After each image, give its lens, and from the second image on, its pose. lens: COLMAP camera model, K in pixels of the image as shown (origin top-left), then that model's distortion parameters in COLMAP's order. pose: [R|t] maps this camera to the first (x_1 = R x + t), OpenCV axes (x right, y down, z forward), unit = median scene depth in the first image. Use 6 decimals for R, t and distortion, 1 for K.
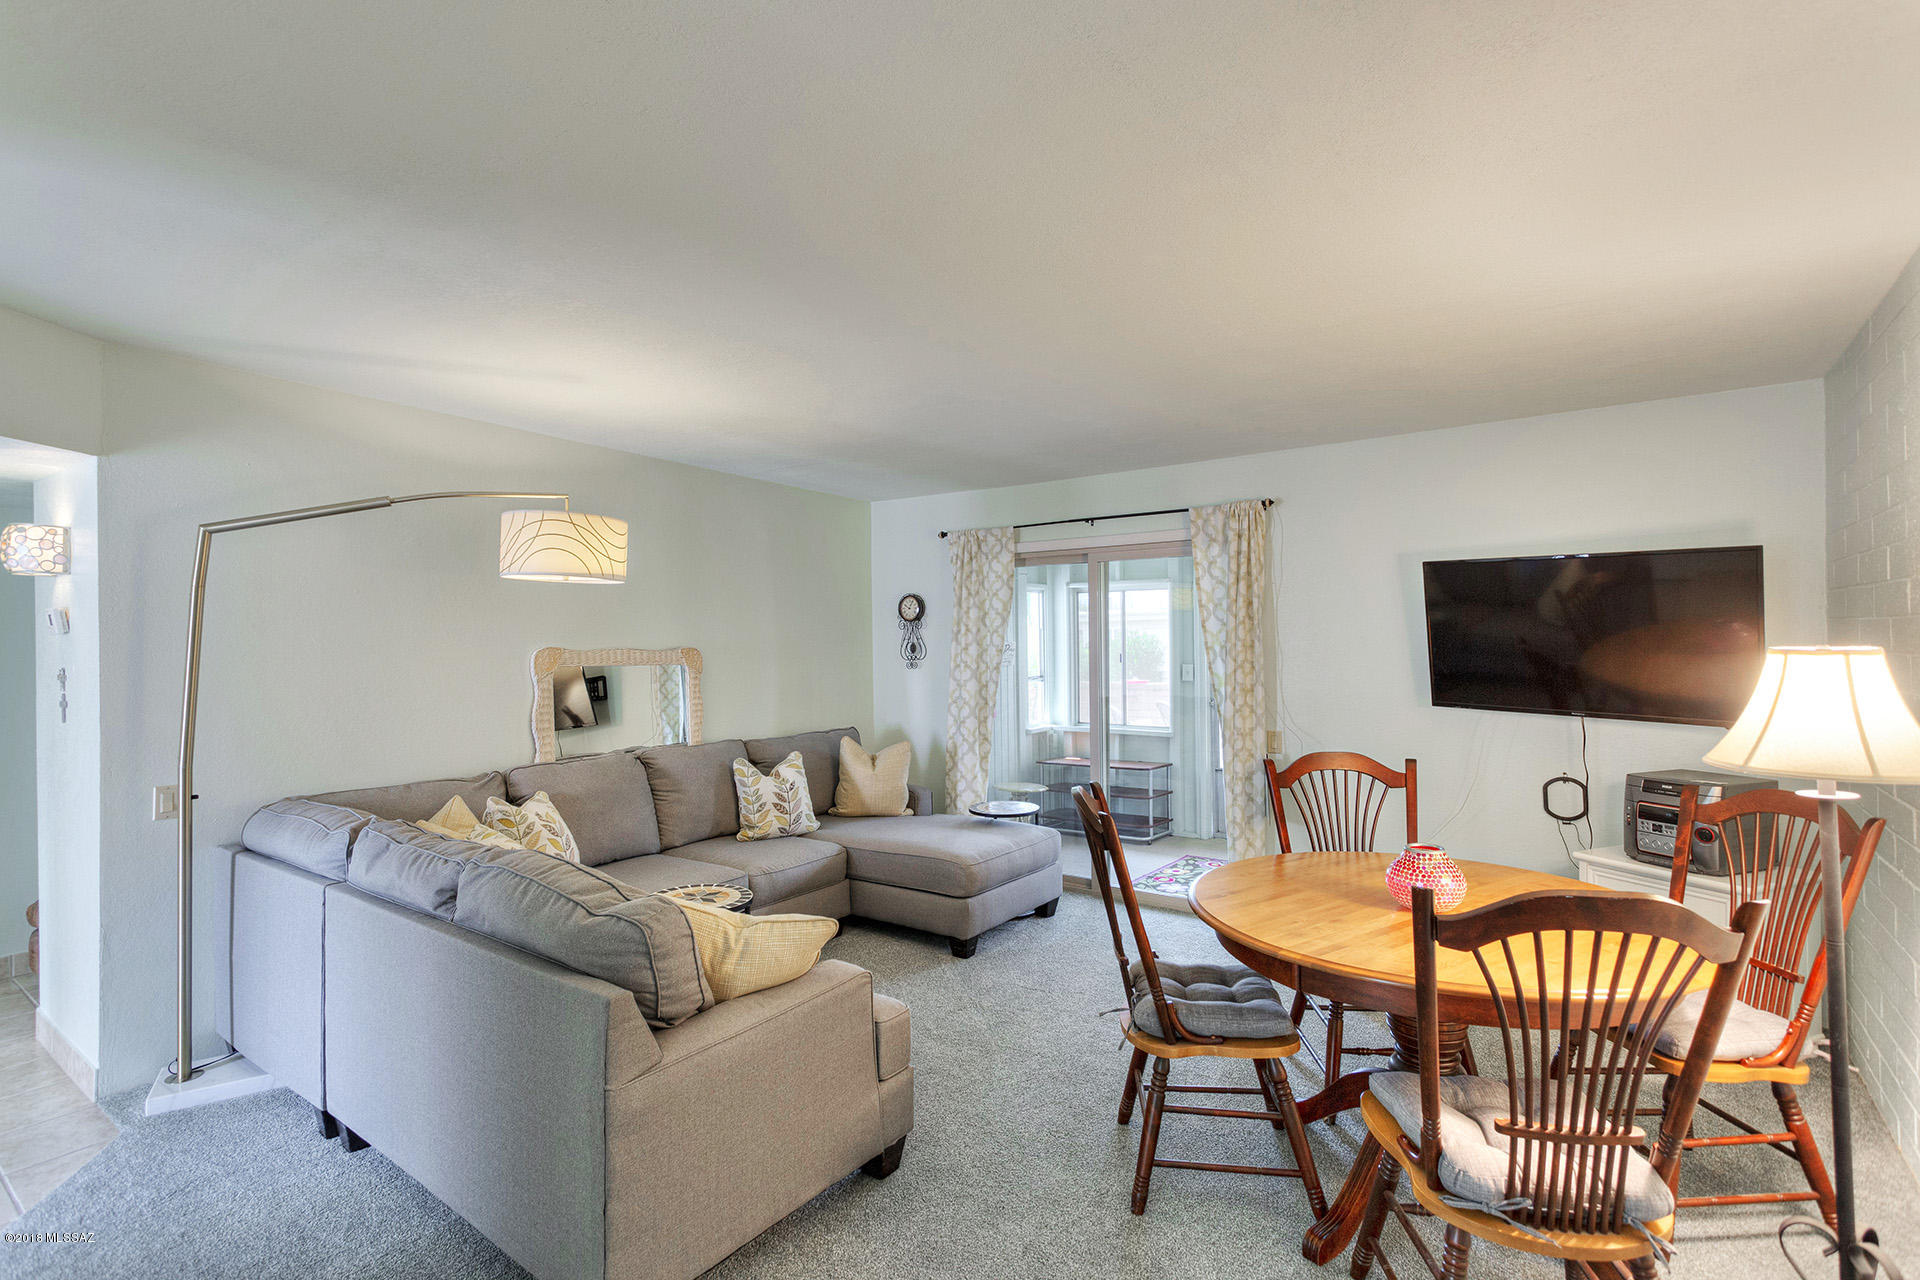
lens RADIAL K [[919.3, 0, 941.7], [0, 919.3, 637.9], [0, 0, 1]] dist [0.008293, 0.000901]
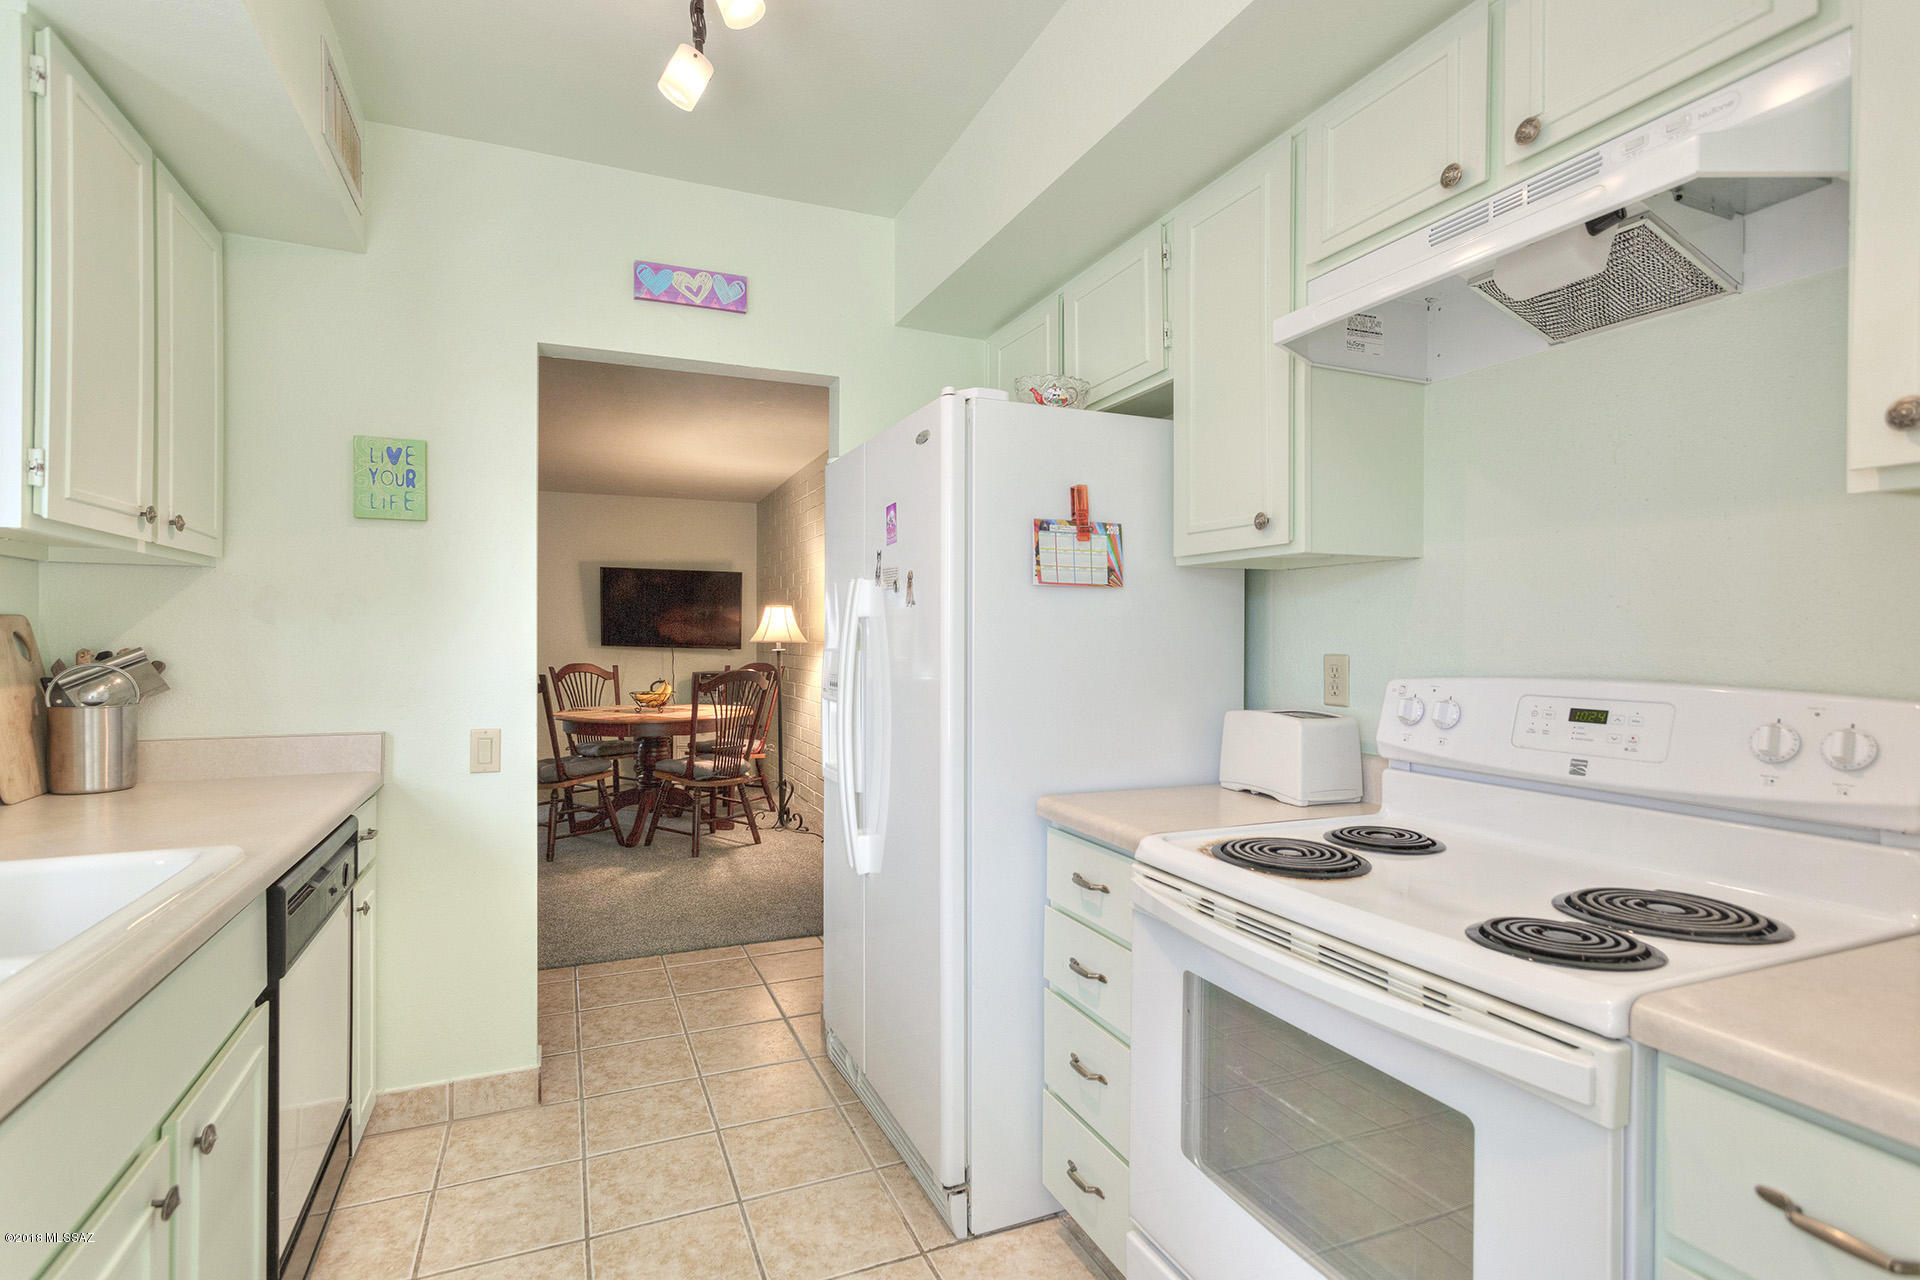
lens RADIAL K [[919.3, 0, 957.6], [0, 919.3, 645.2], [0, 0, 1]] dist [0.008293, 0.000901]
pose [[0.497463, 0.008367, 0.867445, -1.181771], [-0.008439, 0.999953, -0.004806, 0.125610], [-0.867444, -0.004929, 0.497510, -0.884725]]
